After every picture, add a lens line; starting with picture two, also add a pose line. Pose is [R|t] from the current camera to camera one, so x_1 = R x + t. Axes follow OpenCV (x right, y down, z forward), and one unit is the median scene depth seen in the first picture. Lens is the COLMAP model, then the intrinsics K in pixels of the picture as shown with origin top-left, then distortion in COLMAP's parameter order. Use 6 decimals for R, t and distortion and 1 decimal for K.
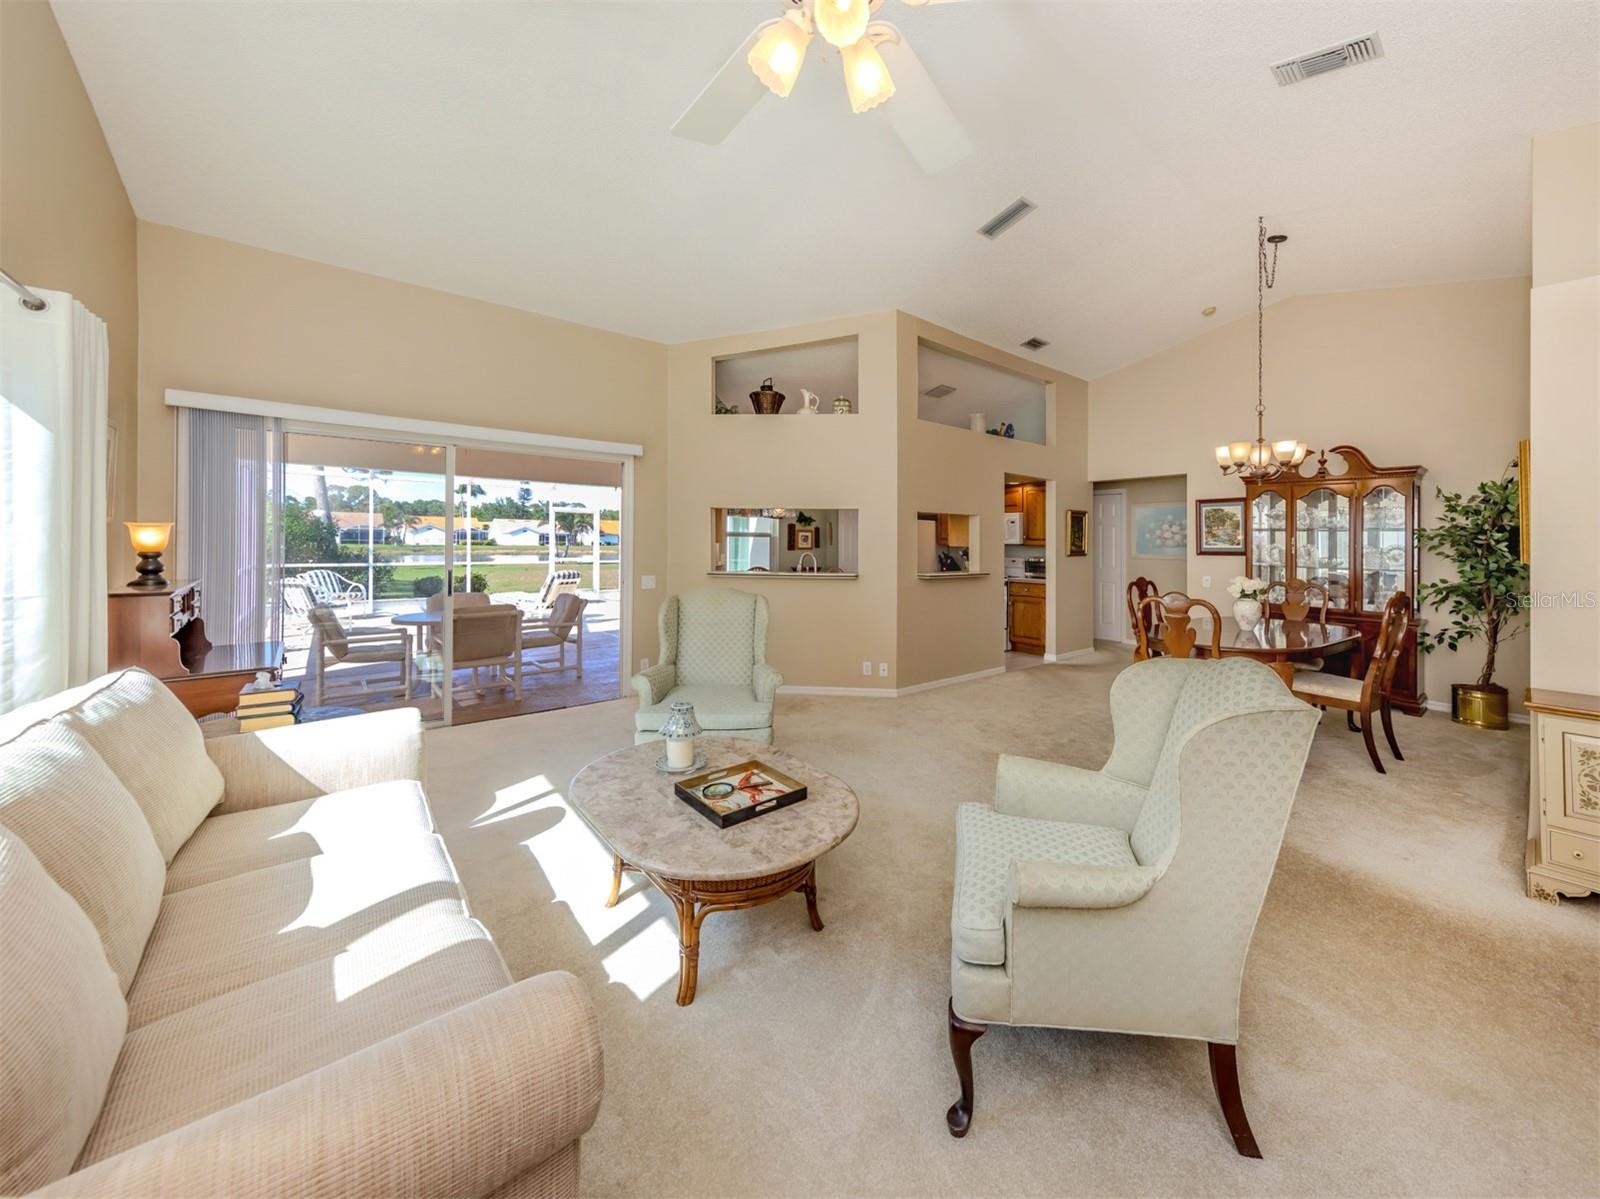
lens RADIAL K [[593.2, 0, 866.2], [0, 593.2, 538.8], [0, 0, 1]] dist [0.007877, -0.000167]
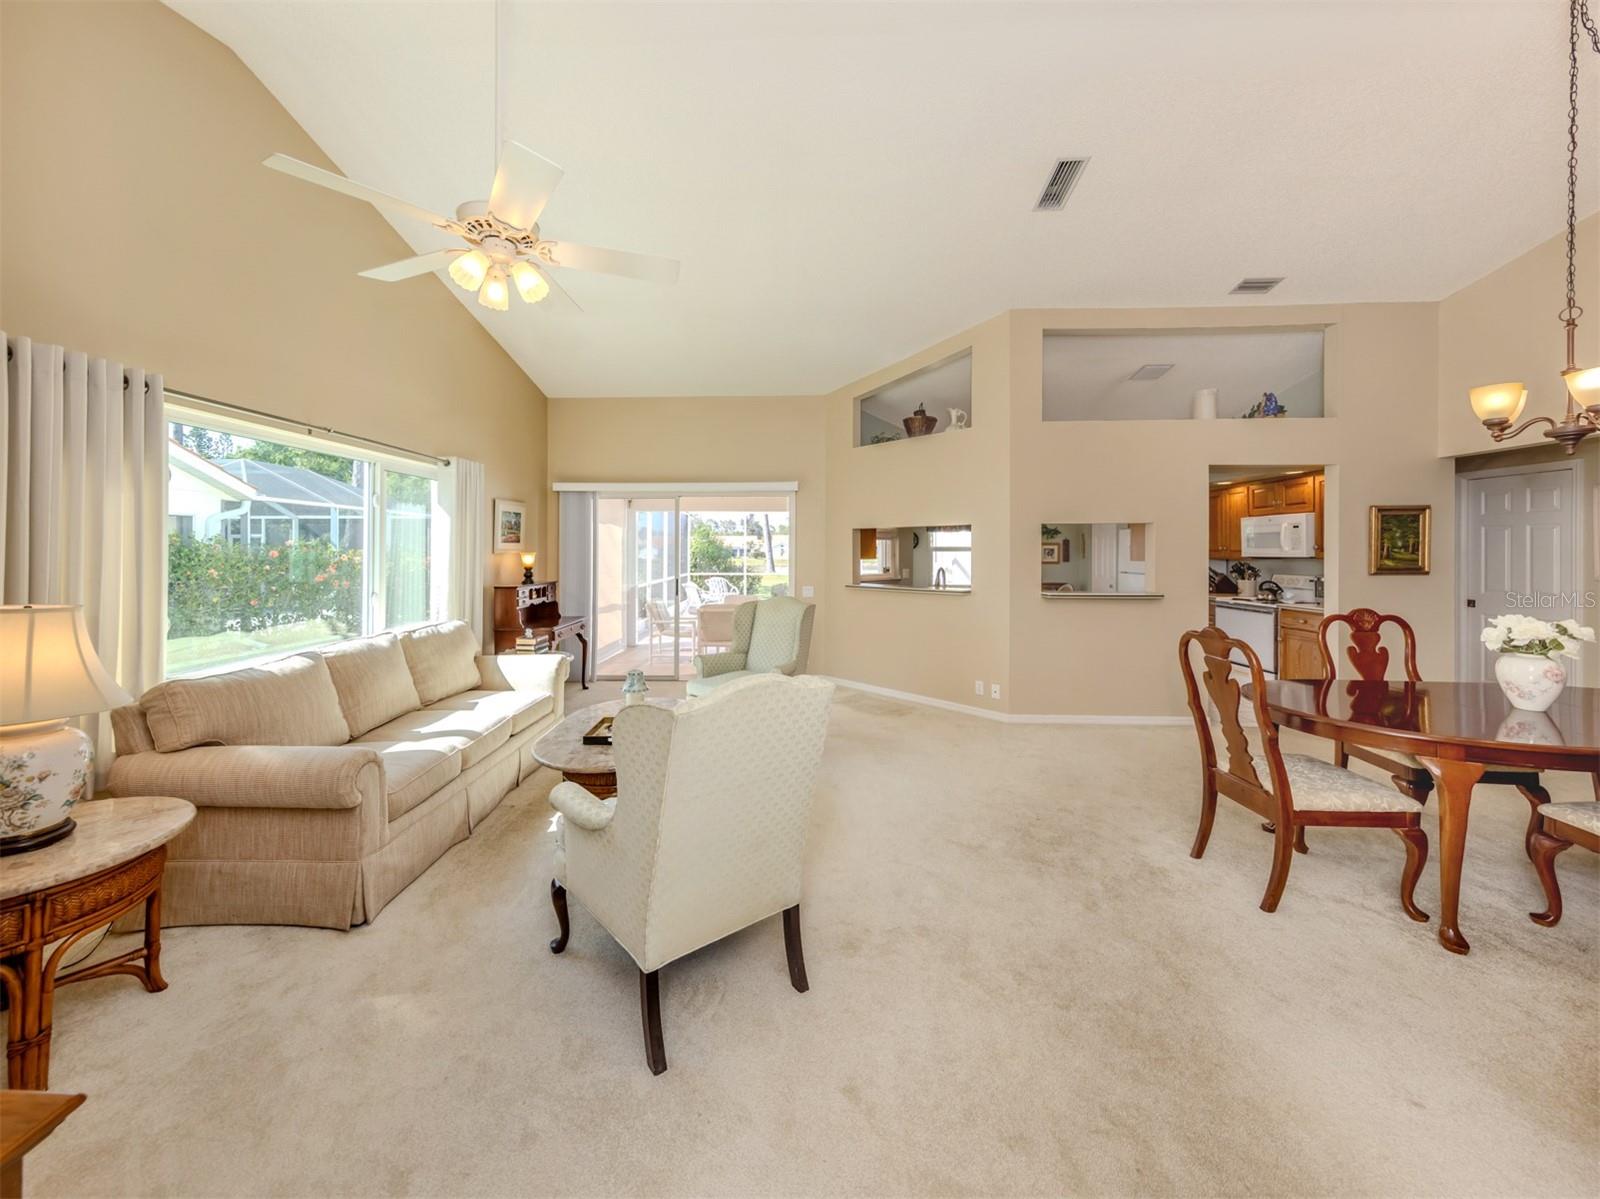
lens RADIAL K [[593.2, 0, 769.7], [0, 593.2, 548.0], [0, 0, 1]] dist [0.007877, -0.000167]
pose [[0.718532, -0.018097, -0.695259, 0.418858], [0.014116, 0.999835, -0.011435, -0.004093], [0.695351, -0.001598, 0.718668, 0.060402]]
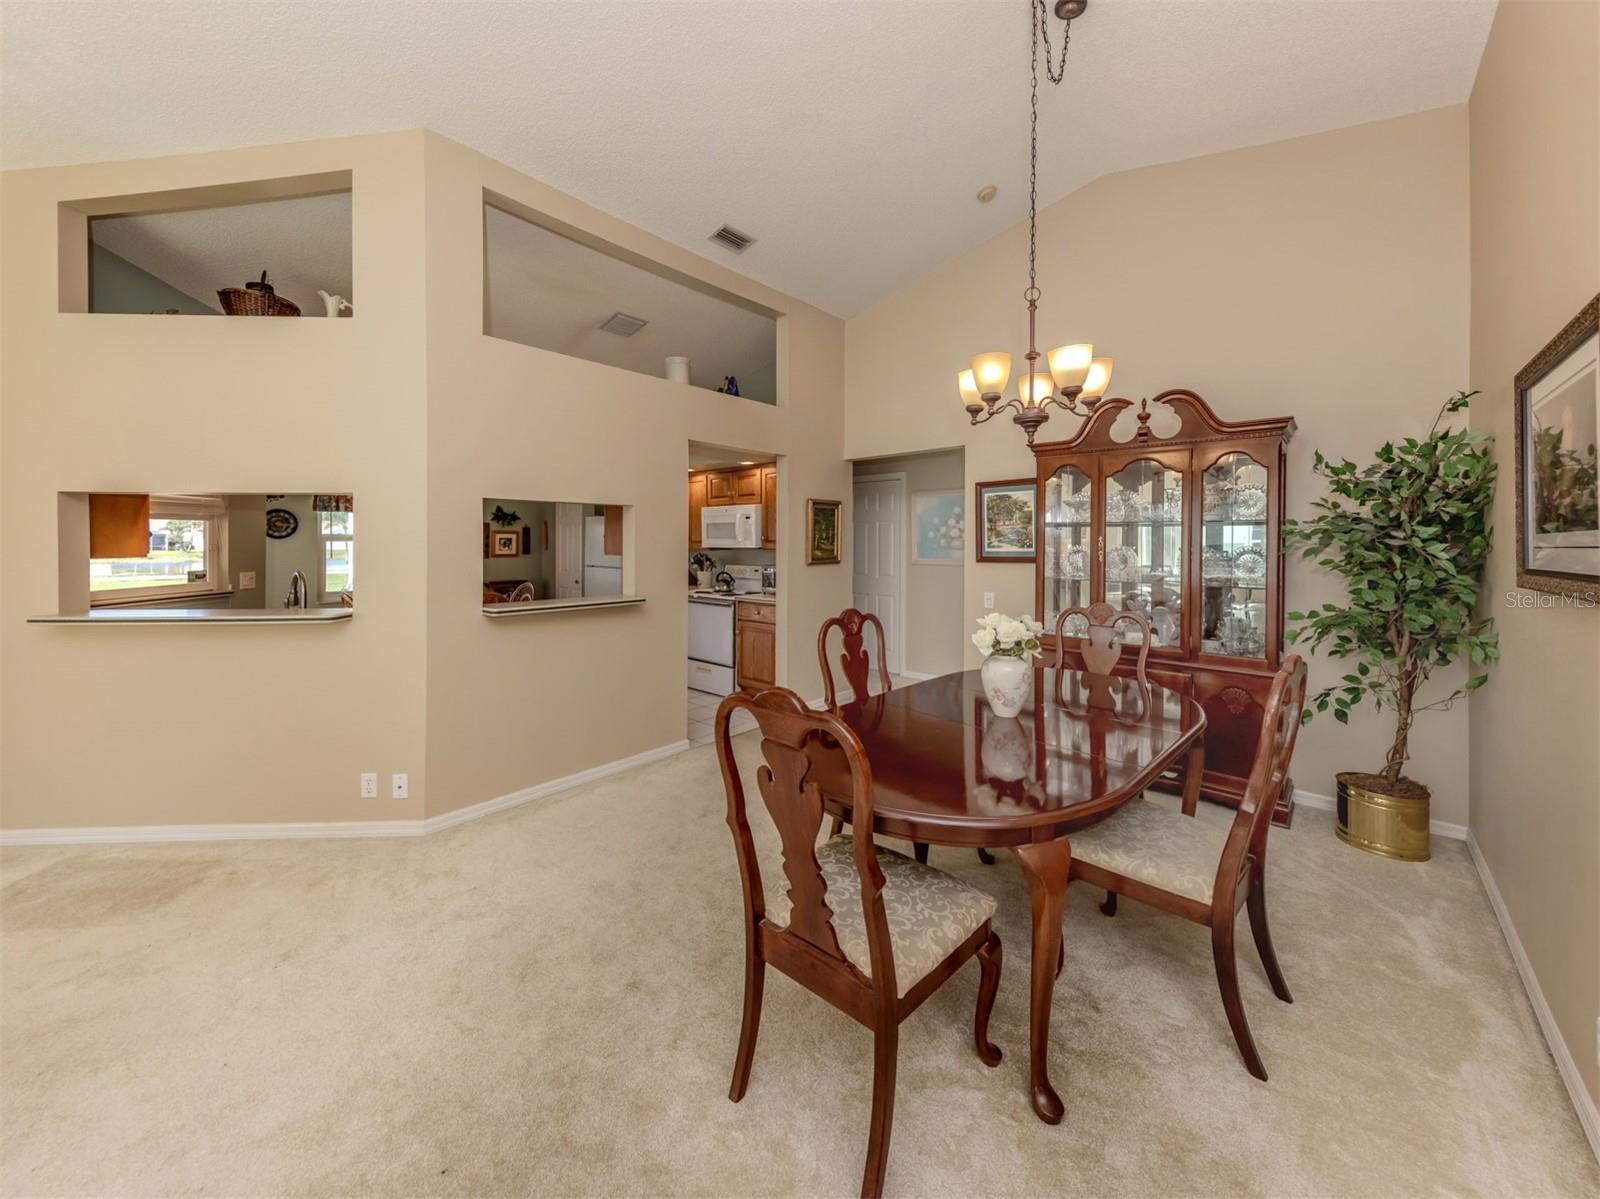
lens RADIAL K [[593.2, 0, 789.5], [0, 593.2, 551.2], [0, 0, 1]] dist [0.007877, -0.000167]
pose [[0.994343, -0.013586, 0.105342, 0.318568], [0.011168, 0.999661, 0.023504, -0.005036], [-0.105626, -0.022194, 0.994158, 0.402678]]
